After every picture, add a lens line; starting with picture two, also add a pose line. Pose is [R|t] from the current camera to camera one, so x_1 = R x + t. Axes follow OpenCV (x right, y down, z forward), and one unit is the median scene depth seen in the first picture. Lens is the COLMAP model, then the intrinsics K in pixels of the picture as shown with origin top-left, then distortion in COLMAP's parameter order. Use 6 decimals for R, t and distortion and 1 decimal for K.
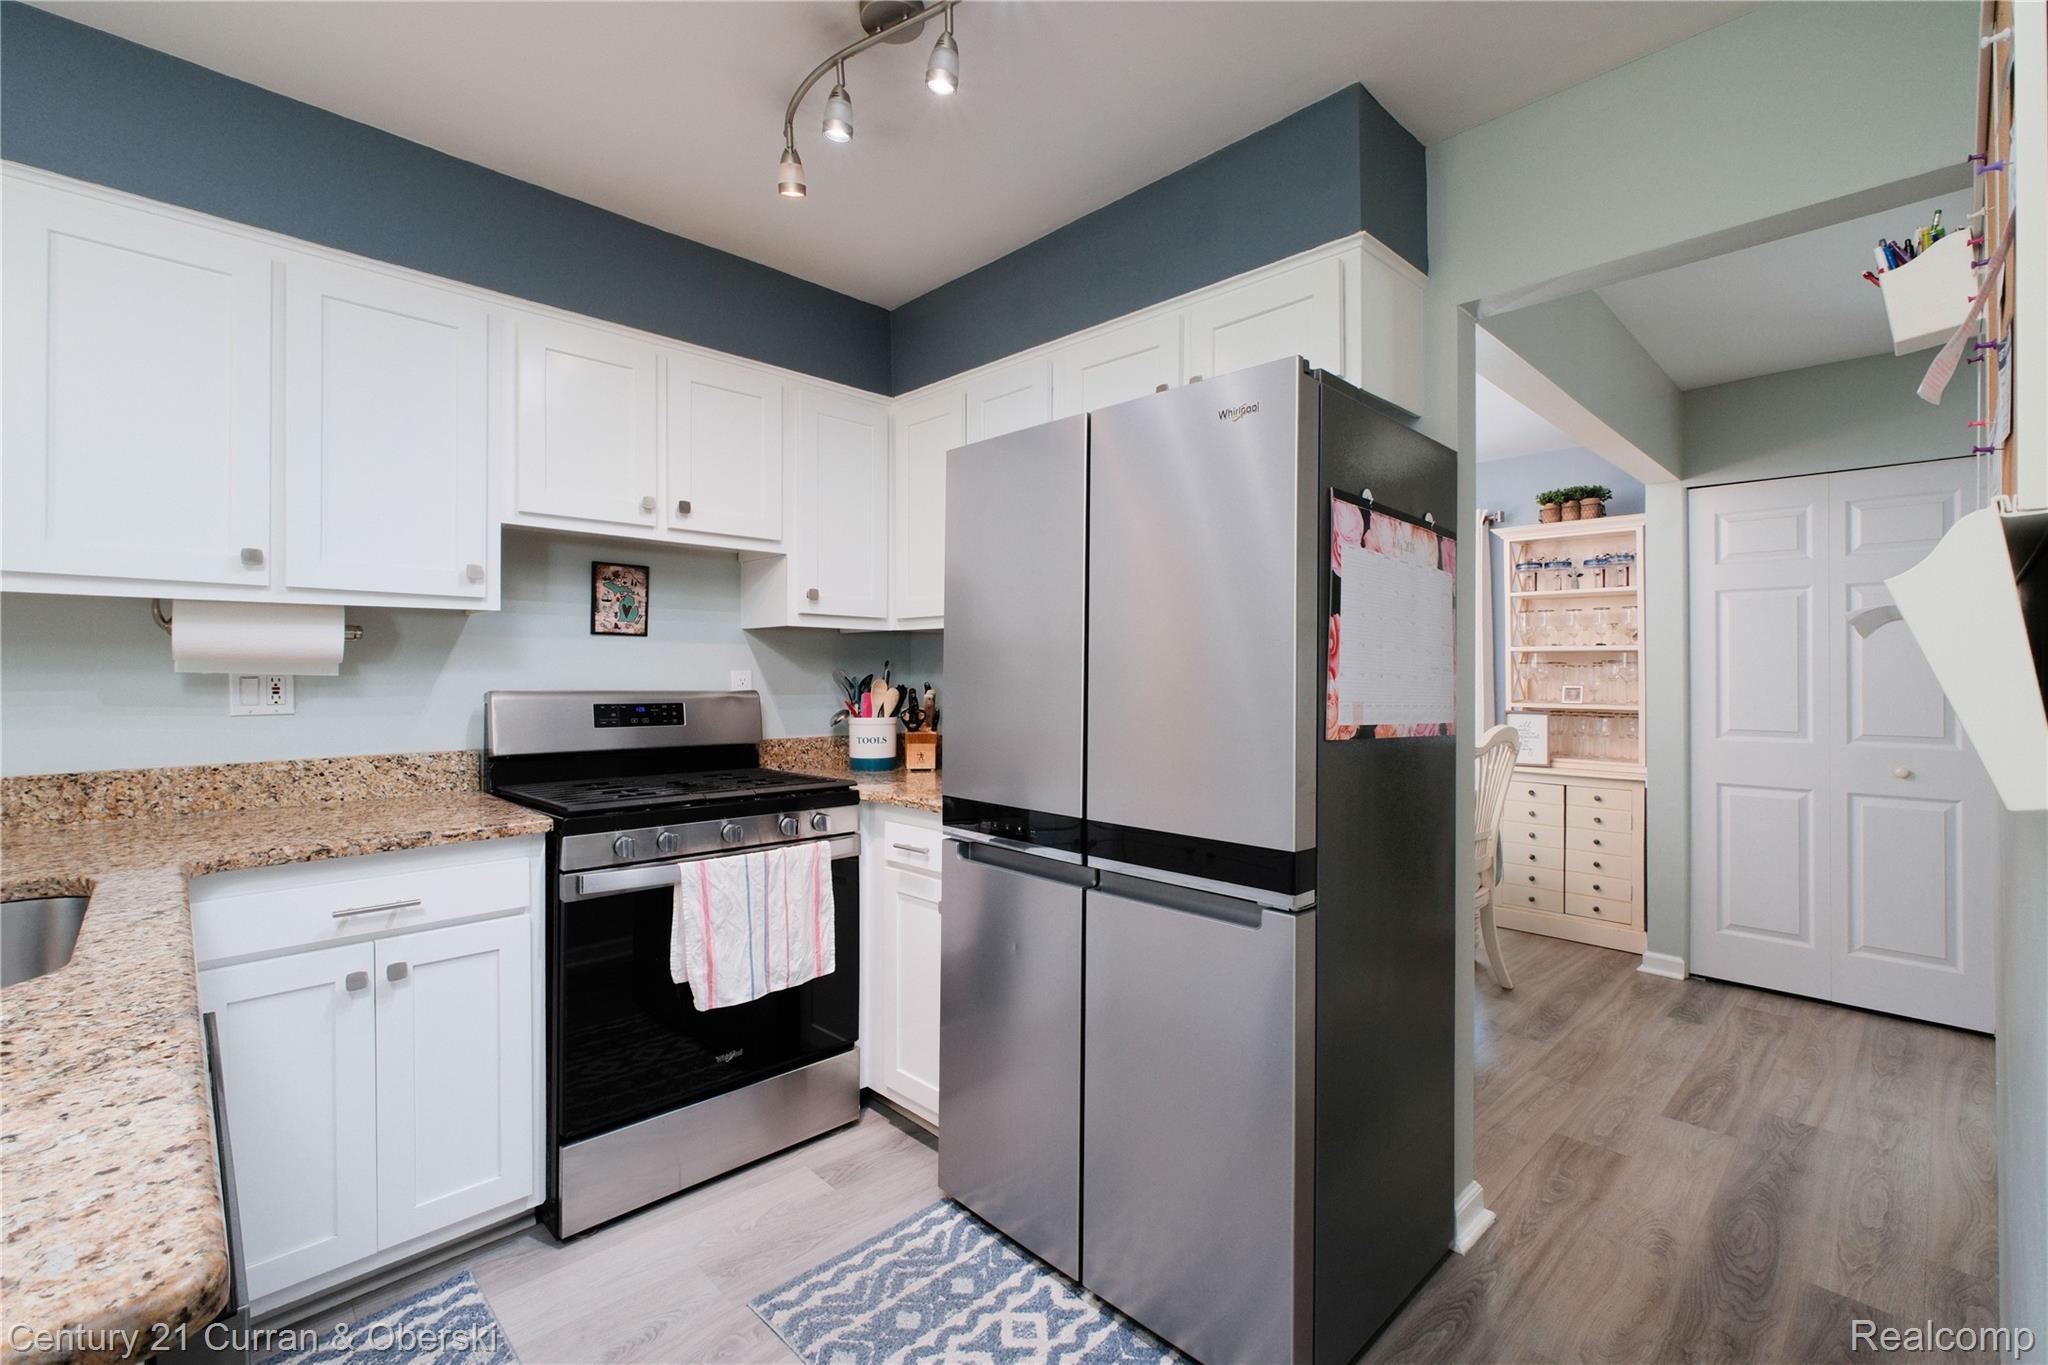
lens RADIAL K [[893.4, 0, 1024.0], [0, 893.4, 682.5], [0, 0, 1]] dist [0.002625, 0.000017]
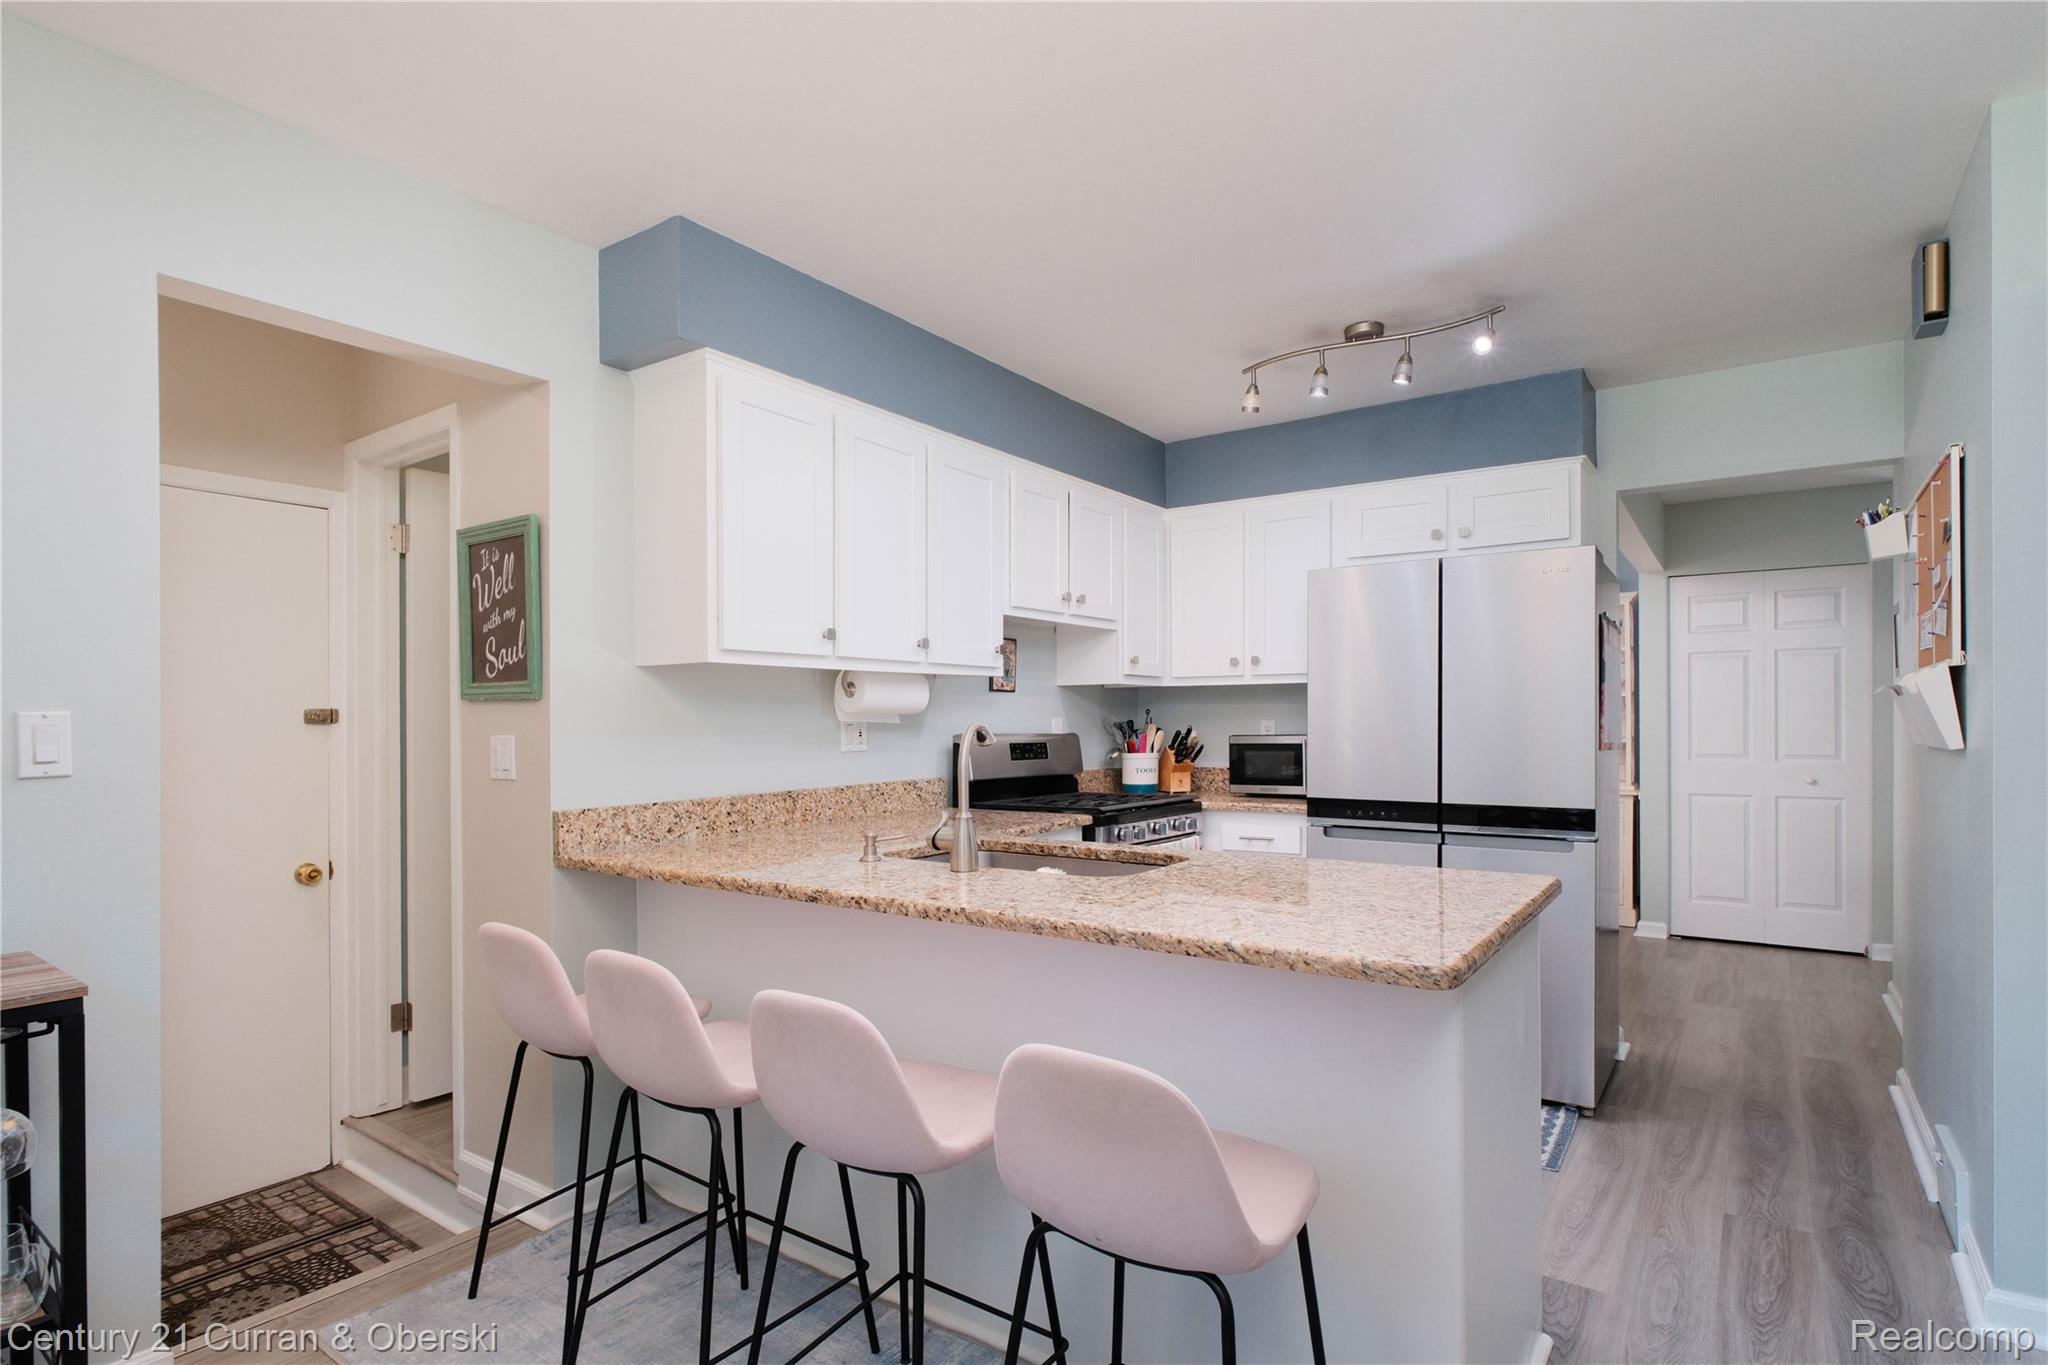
lens RADIAL K [[1030.4, 0, 1026.5], [0, 1030.4, 737.8], [0, 0, 1]] dist [-0.003380, -0.000443]
pose [[0.983767, -0.012551, 0.179009, -0.872408], [0.011571, 0.999912, 0.006520, 0.007666], [-0.179075, -0.004343, 0.983826, -0.638382]]
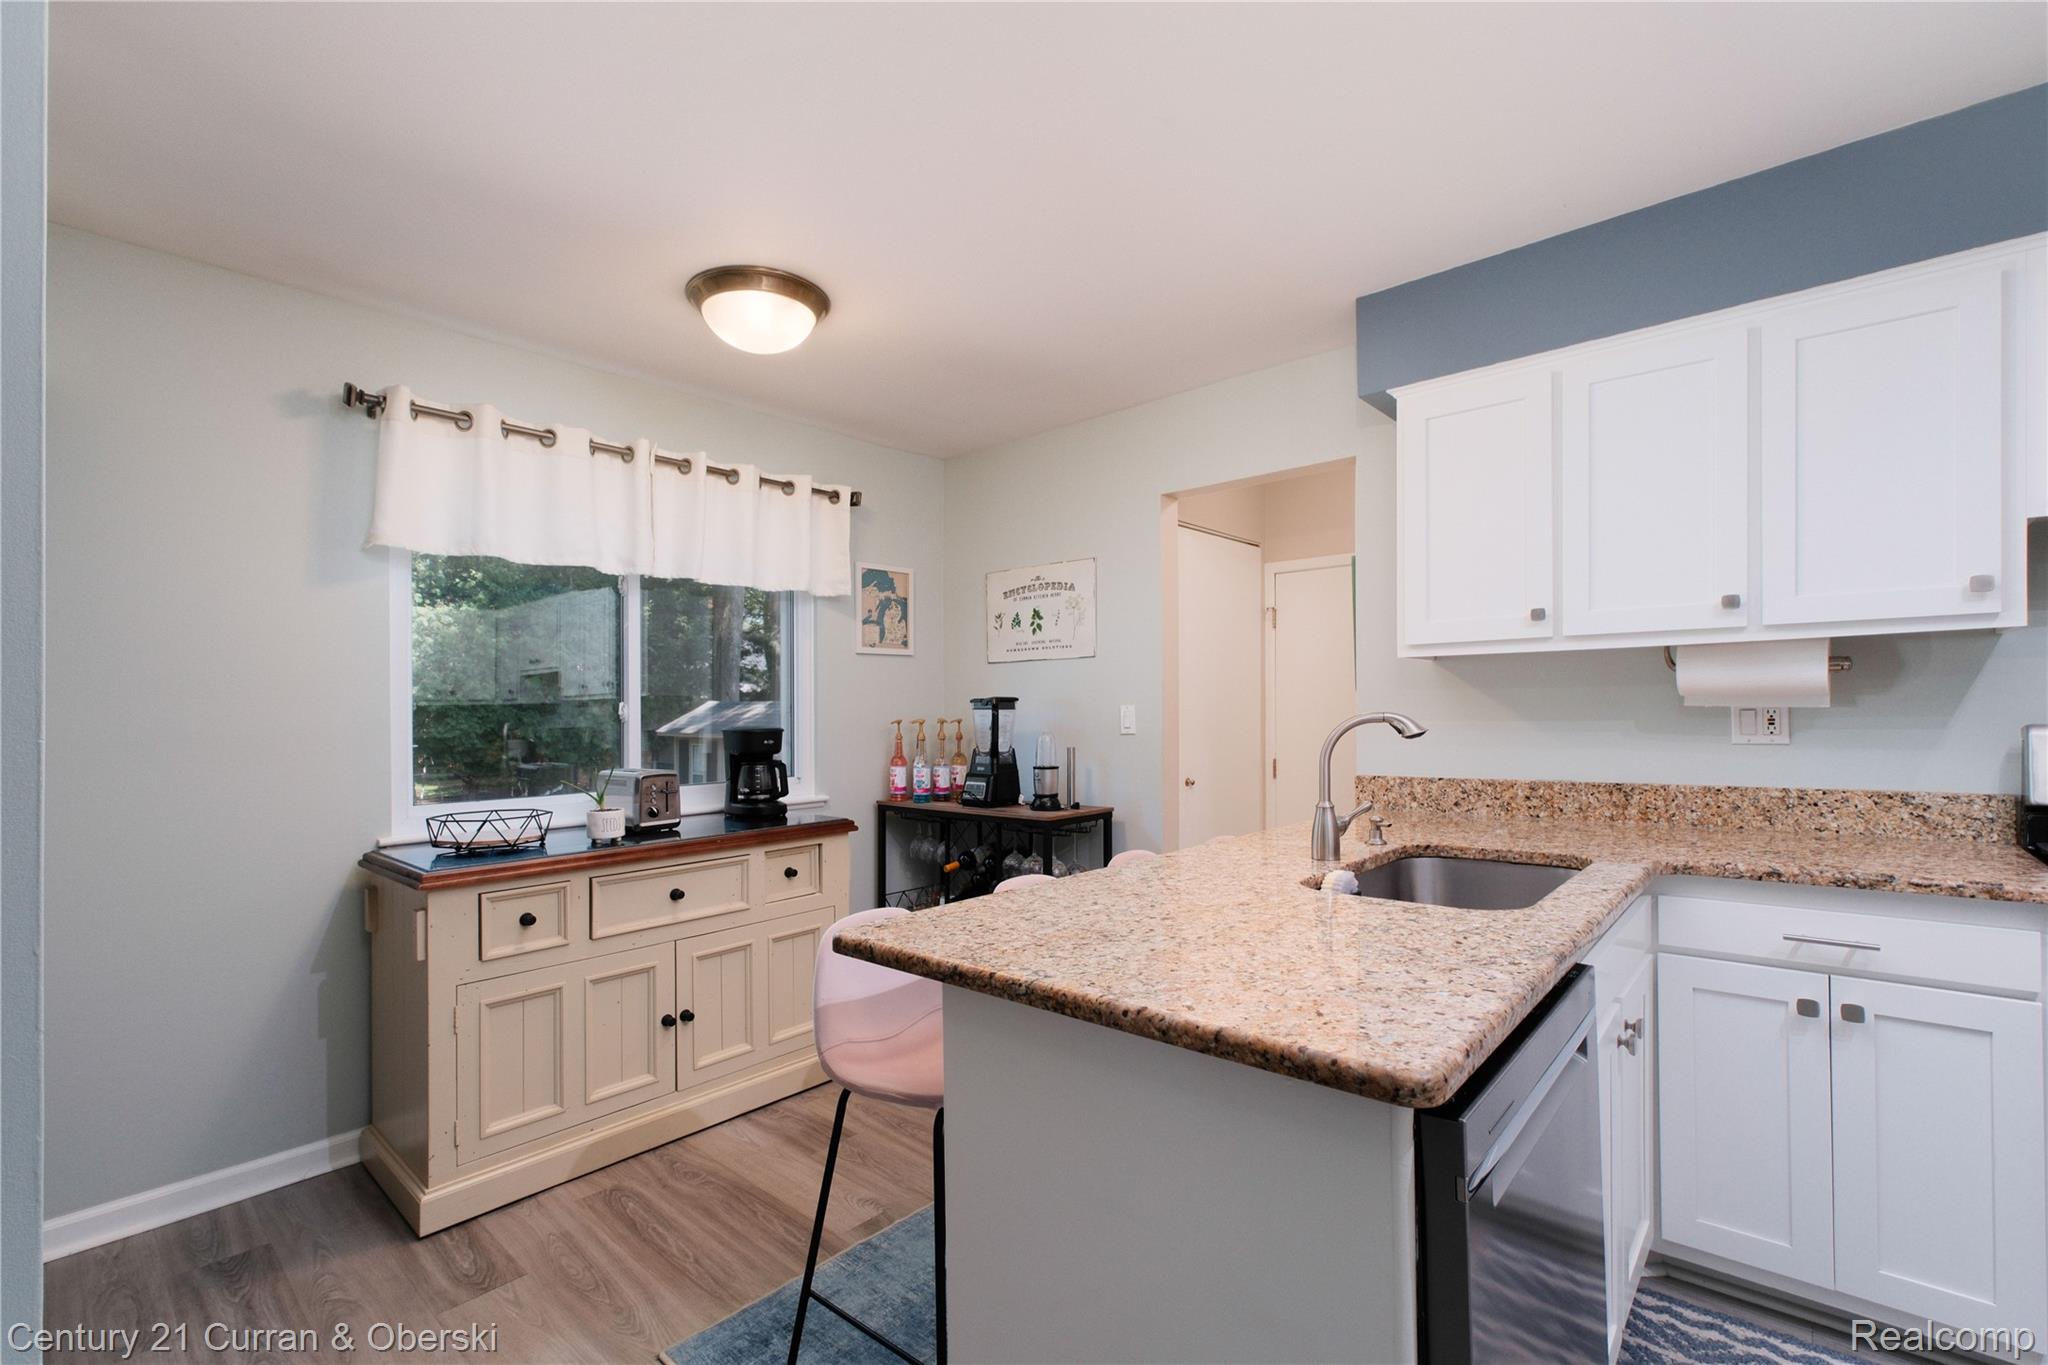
lens RADIAL K [[888.5, 0, 1040.6], [0, 888.5, 709.1], [0, 0, 1]] dist [0.002146, 0.000135]
pose [[0.084147, -0.005489, -0.996438, 0.155304], [0.002241, 0.999983, -0.005319, -0.002654], [0.996451, -0.001785, 0.084157, 0.036084]]
